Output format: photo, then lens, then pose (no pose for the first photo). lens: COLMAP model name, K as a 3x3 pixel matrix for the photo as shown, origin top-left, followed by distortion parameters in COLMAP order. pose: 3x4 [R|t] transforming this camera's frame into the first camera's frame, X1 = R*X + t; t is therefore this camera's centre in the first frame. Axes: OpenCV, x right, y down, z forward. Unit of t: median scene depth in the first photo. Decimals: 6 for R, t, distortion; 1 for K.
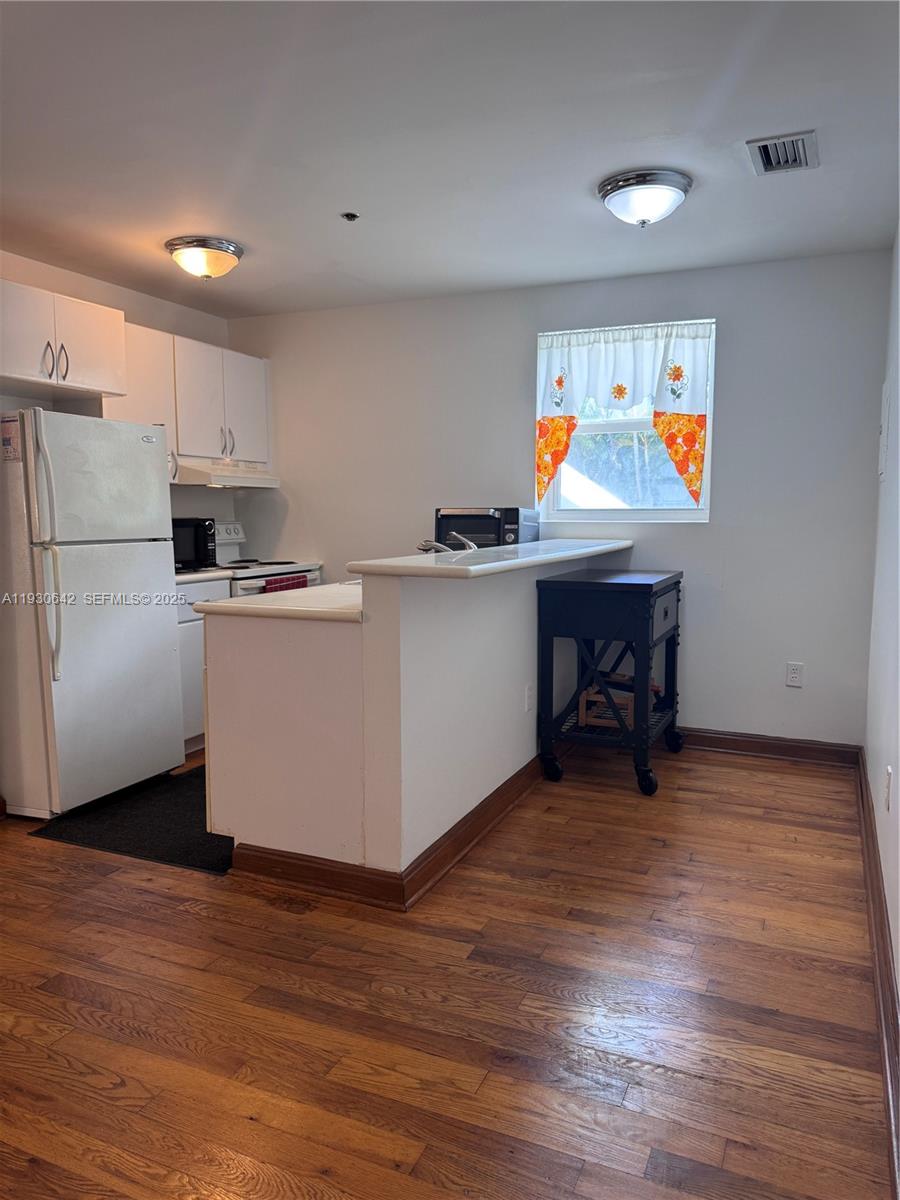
lens RADIAL K [[849.0, 0, 453.1], [0, 849.0, 606.8], [0, 0, 1]] dist [0.023454, -0.027813]
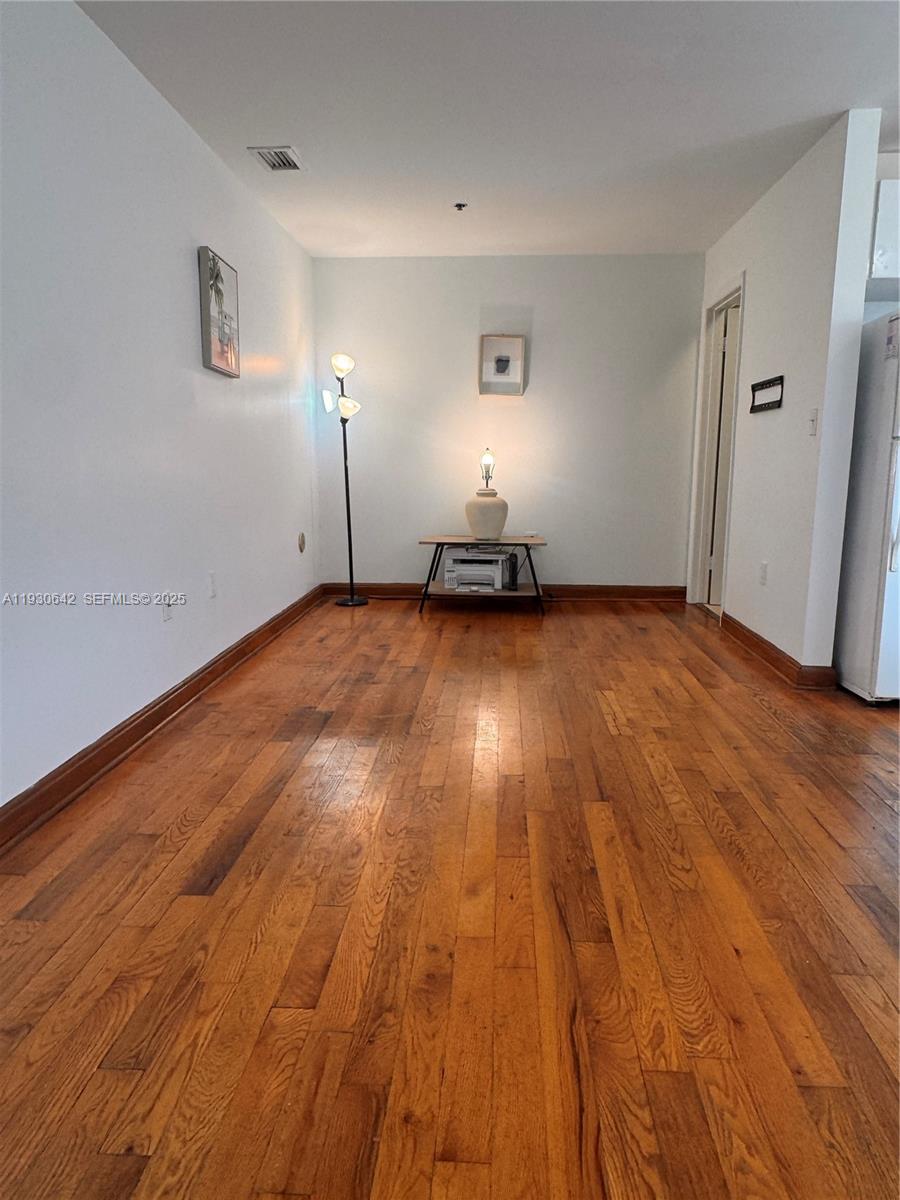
lens RADIAL K [[776.0, 0, 452.8], [0, 776.0, 601.1], [0, 0, 1]] dist [-0.008873, 0.004850]
pose [[0.342281, 0.167316, -0.924581, 0.283974], [-0.108797, 0.984456, 0.137875, 0.060203], [0.933278, 0.053400, 0.355164, 0.211003]]
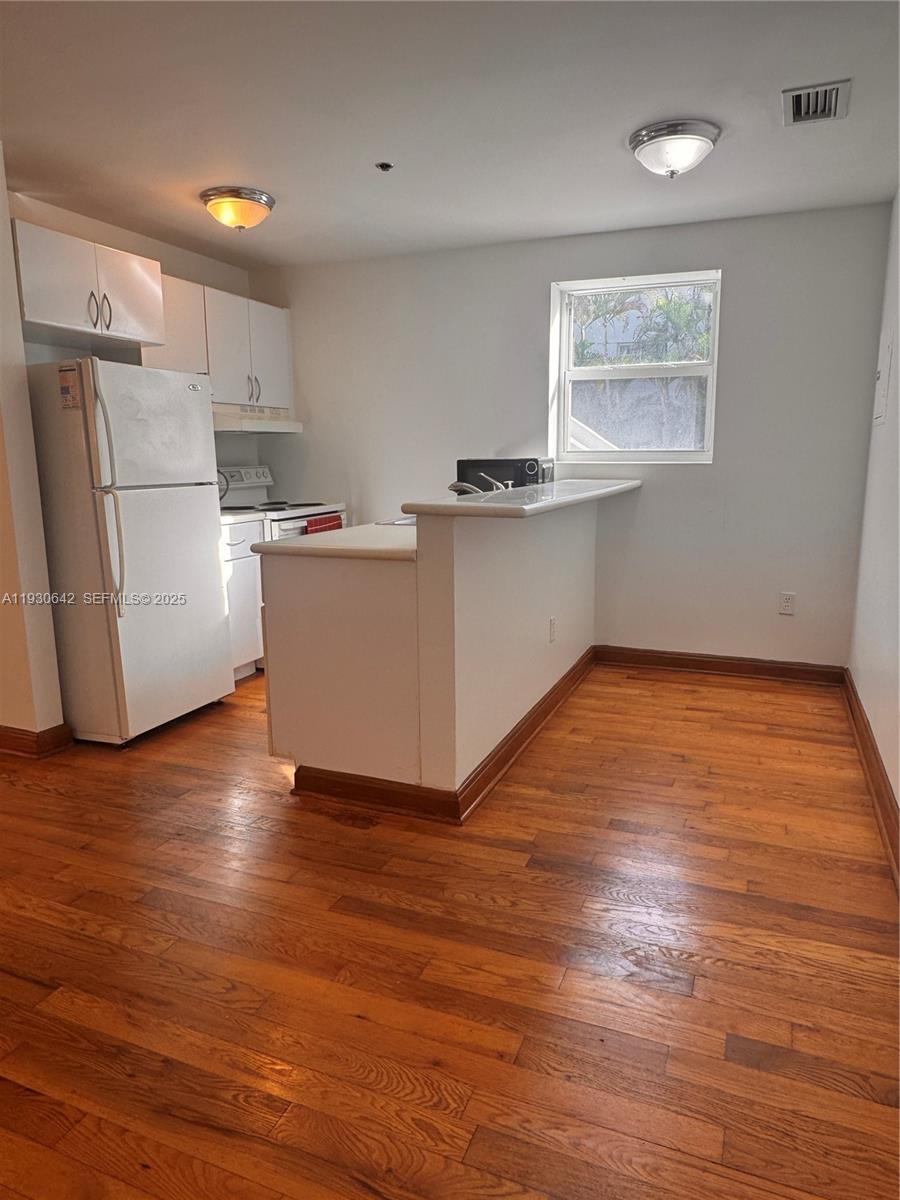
lens RADIAL K [[776.0, 0, 452.0], [0, 776.0, 601.9], [0, 0, 1]] dist [-0.008873, 0.004850]
pose [[0.999551, -0.012641, 0.027152, -0.089174], [0.010563, 0.997100, 0.075363, -0.002458], [-0.028026, -0.075042, 0.996786, 0.030609]]
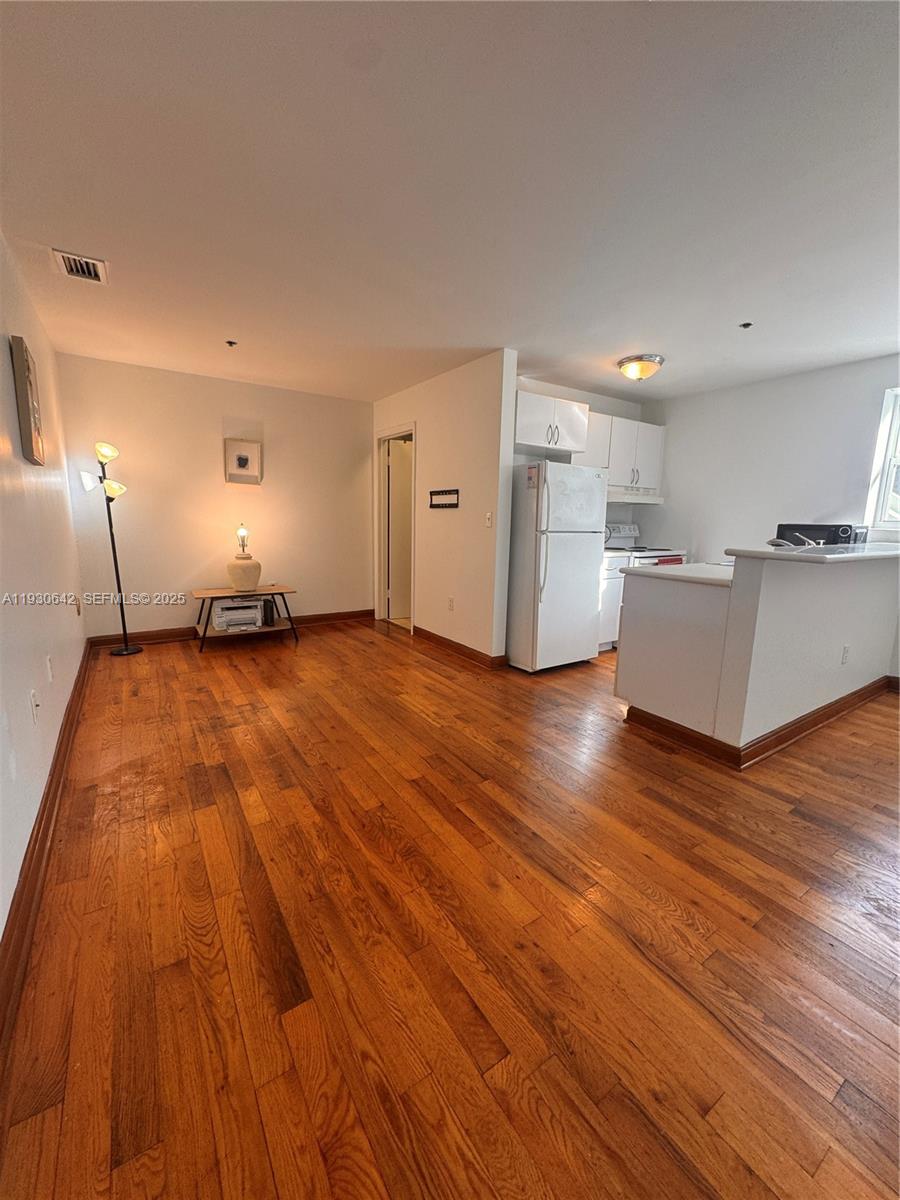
lens RADIAL K [[478.0, 0, 448.8], [0, 478.0, 601.1], [0, 0, 1]] dist [-0.006336, 0.000891]
pose [[0.839136, 0.110916, -0.532493, -0.072789], [-0.081621, 0.993580, 0.078334, 0.017353], [0.537763, -0.022270, 0.842802, -0.031380]]
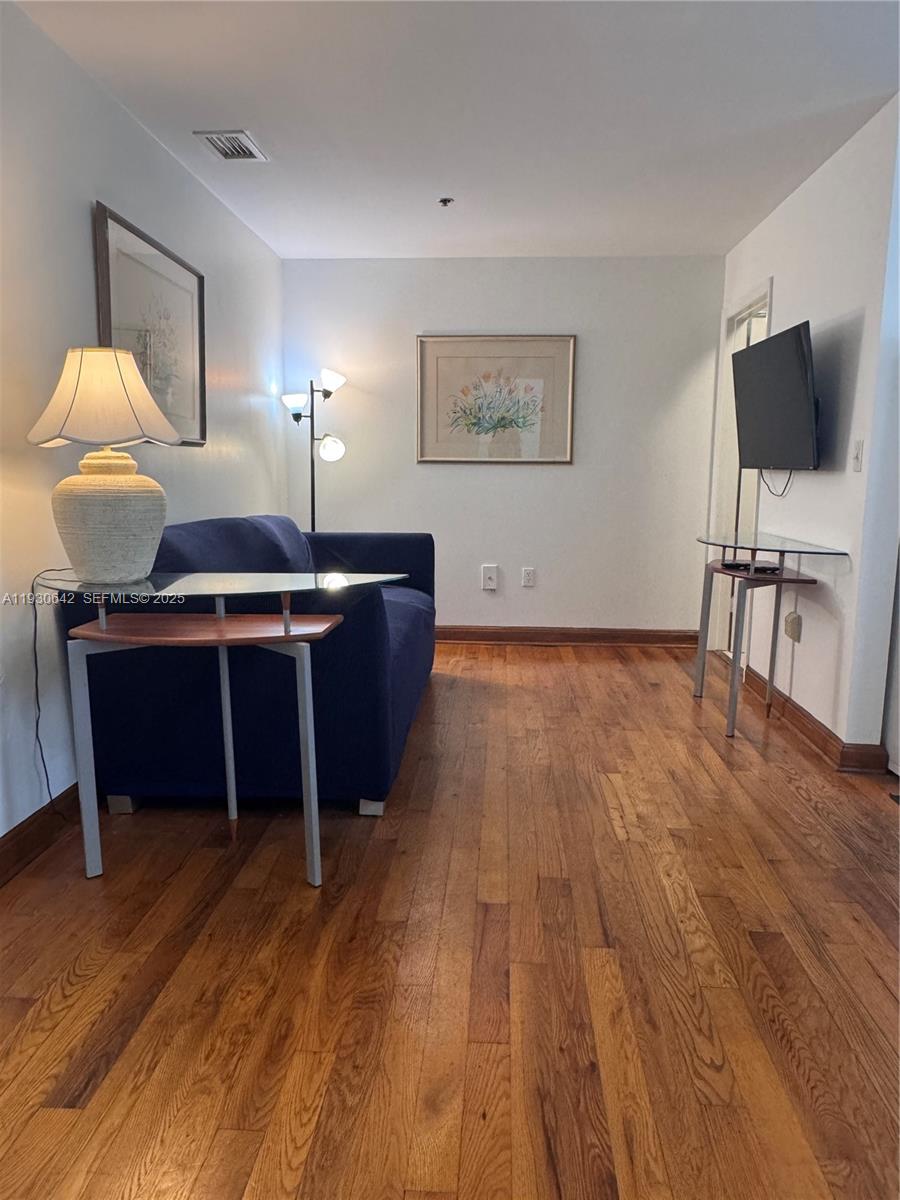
lens RADIAL K [[824.5, 0, 449.4], [0, 824.5, 600.3], [0, 0, 1]] dist [-0.005956, 0.003877]
pose [[0.340517, 0.147819, -0.928546, 0.159212], [-0.113363, 0.986815, 0.115523, 0.012090], [0.933379, 0.065925, 0.352784, 0.280949]]
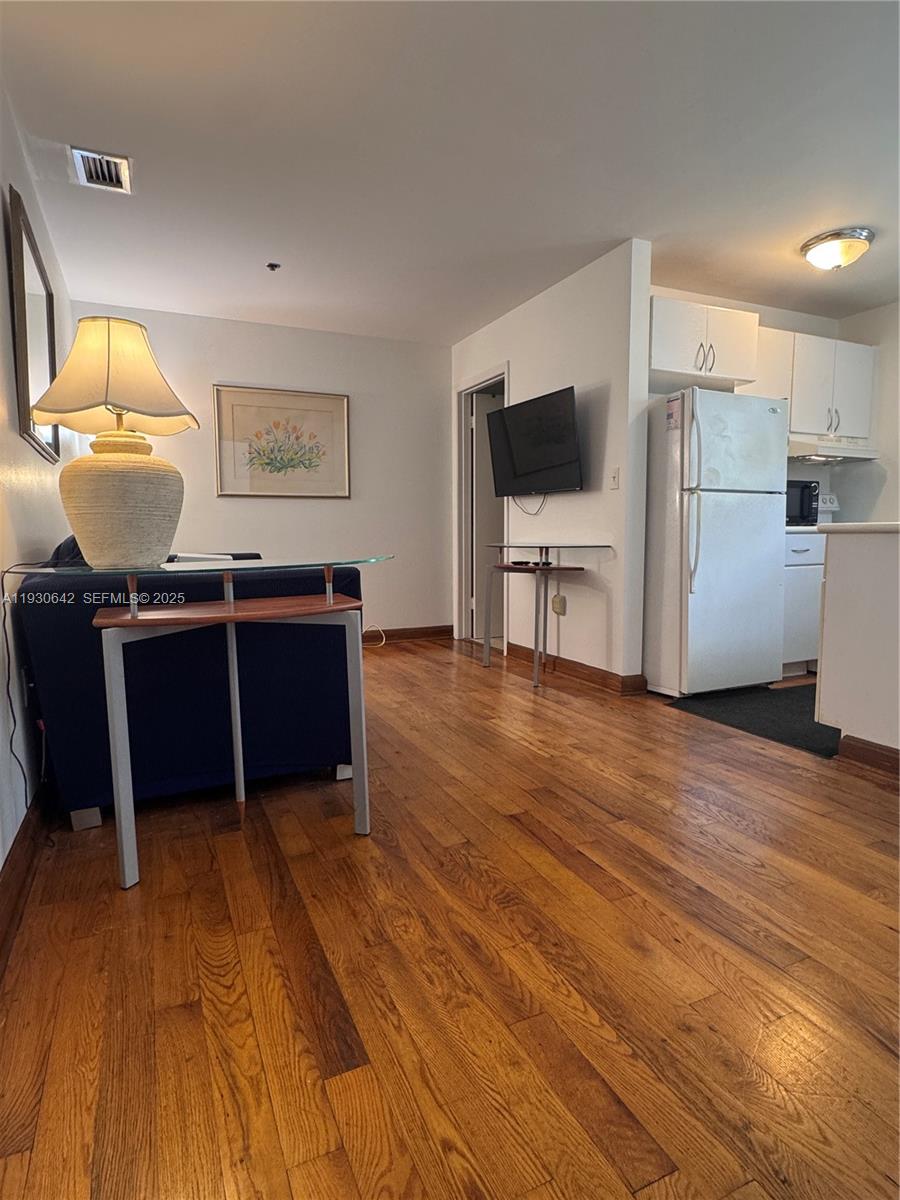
lens RADIAL K [[658.8, 0, 450.2], [0, 658.8, 603.7], [0, 0, 1]] dist [-0.006561, 0.001854]
pose [[0.746628, 0.065832, -0.661976, -0.082037], [-0.068764, 0.997398, 0.021631, 0.129595], [0.661678, 0.029370, 0.749213, -0.018753]]
